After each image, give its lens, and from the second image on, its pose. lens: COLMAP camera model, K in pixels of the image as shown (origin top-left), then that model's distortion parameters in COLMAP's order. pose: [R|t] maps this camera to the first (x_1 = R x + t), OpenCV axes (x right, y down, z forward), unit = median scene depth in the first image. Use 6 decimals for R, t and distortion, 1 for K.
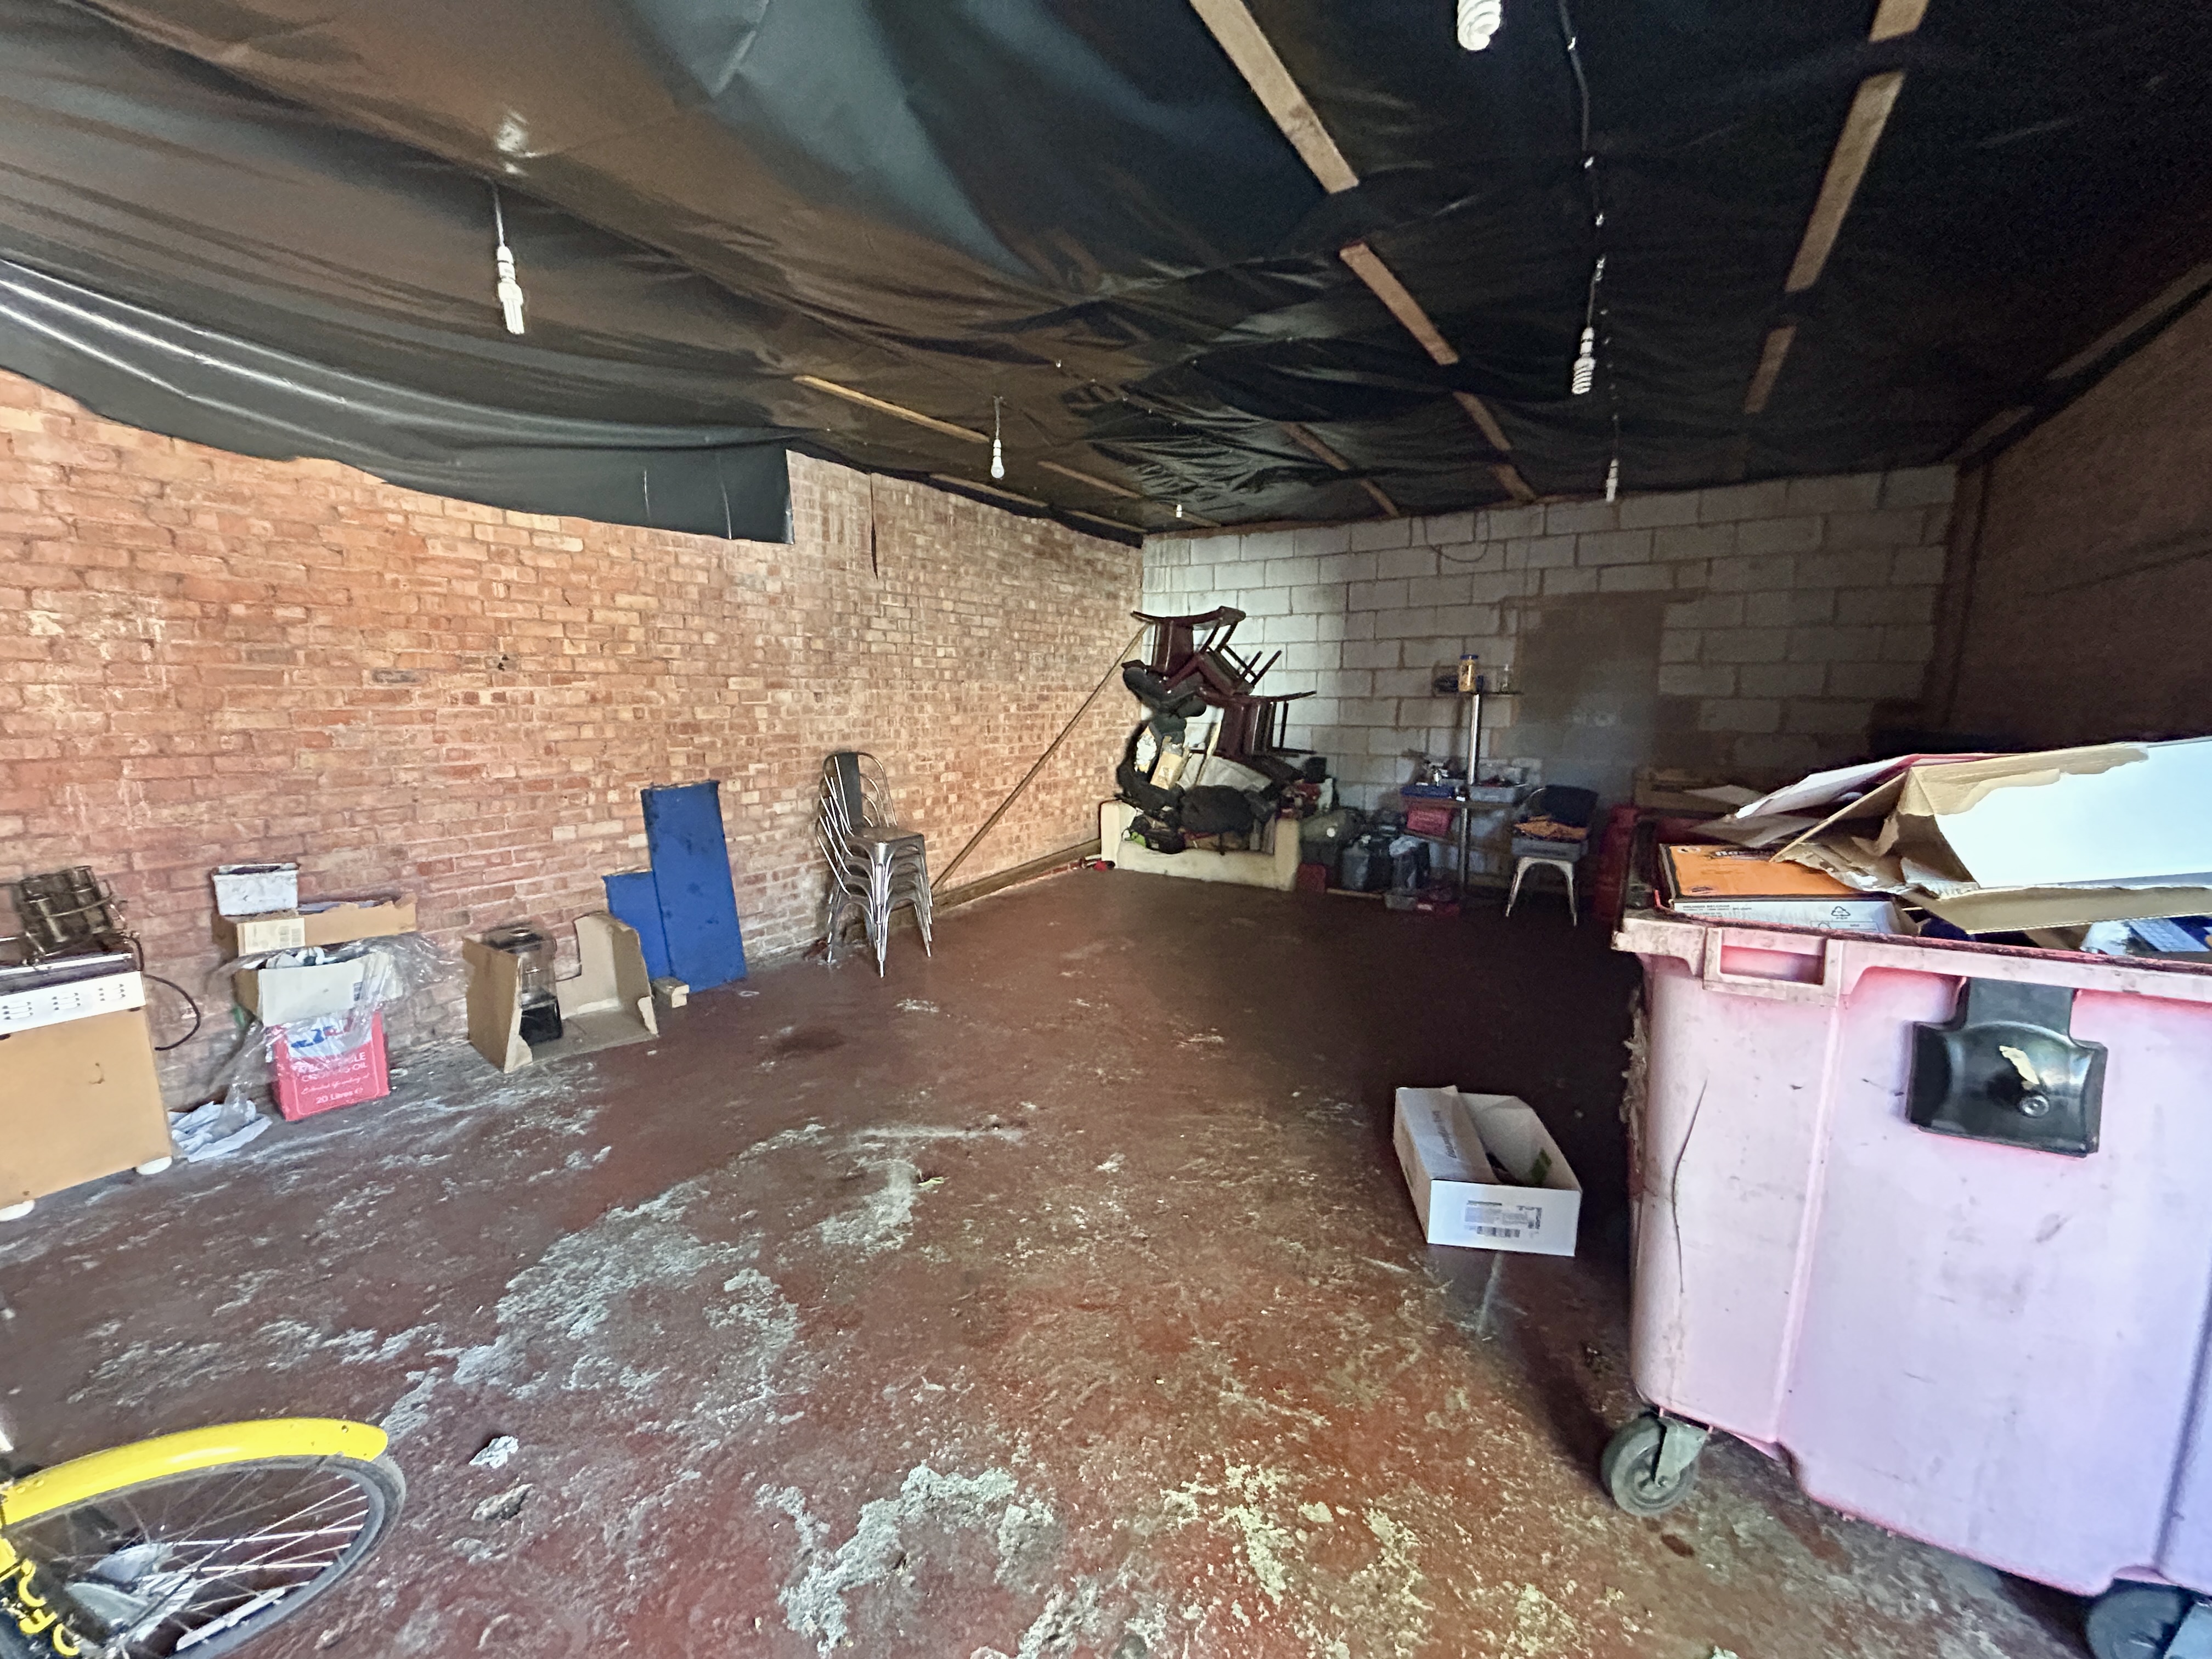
lens RADIAL K [[894.0, 0, 1106.4], [0, 894.0, 832.1], [0, 0, 1]] dist [0.001441, 0.000317]
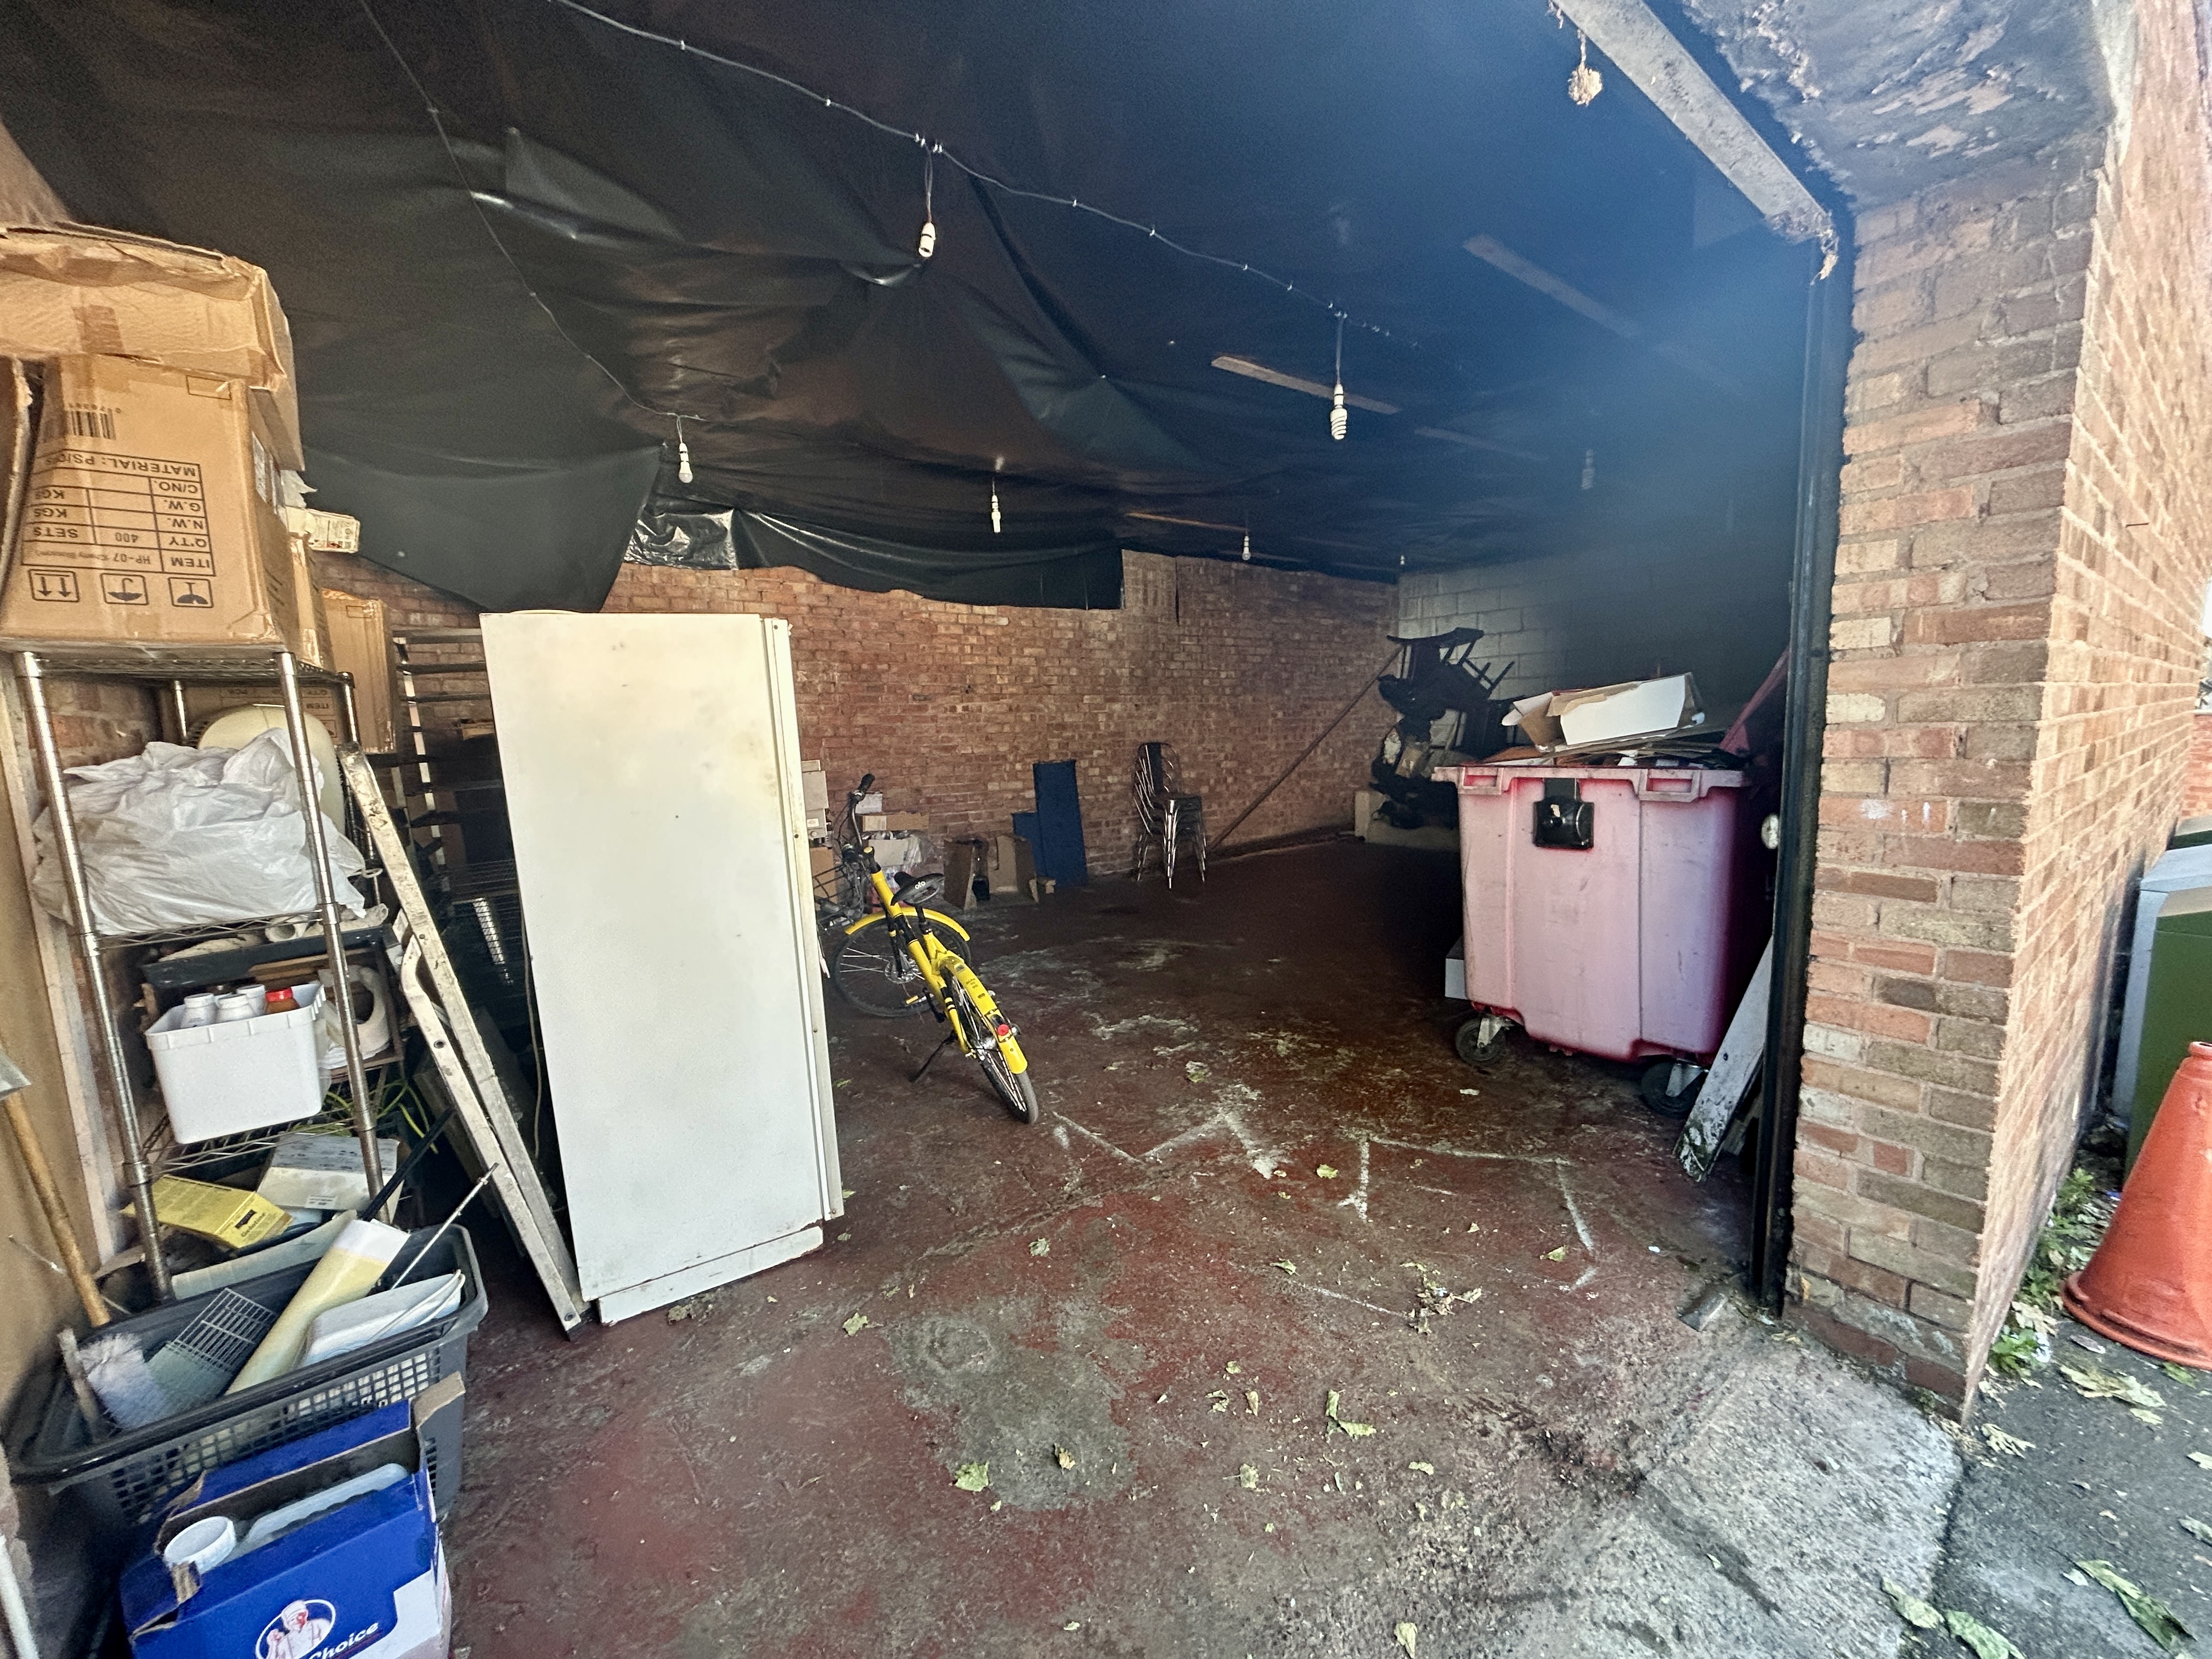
lens RADIAL K [[882.6, 0, 1109.1], [0, 882.6, 824.0], [0, 0, 1]] dist [0.021958, 0.000041]
pose [[0.933069, 0.017404, -0.359277, 0.199204], [-0.030813, 0.999025, -0.031630, 0.109567], [0.358376, 0.040584, 0.932695, -0.464089]]
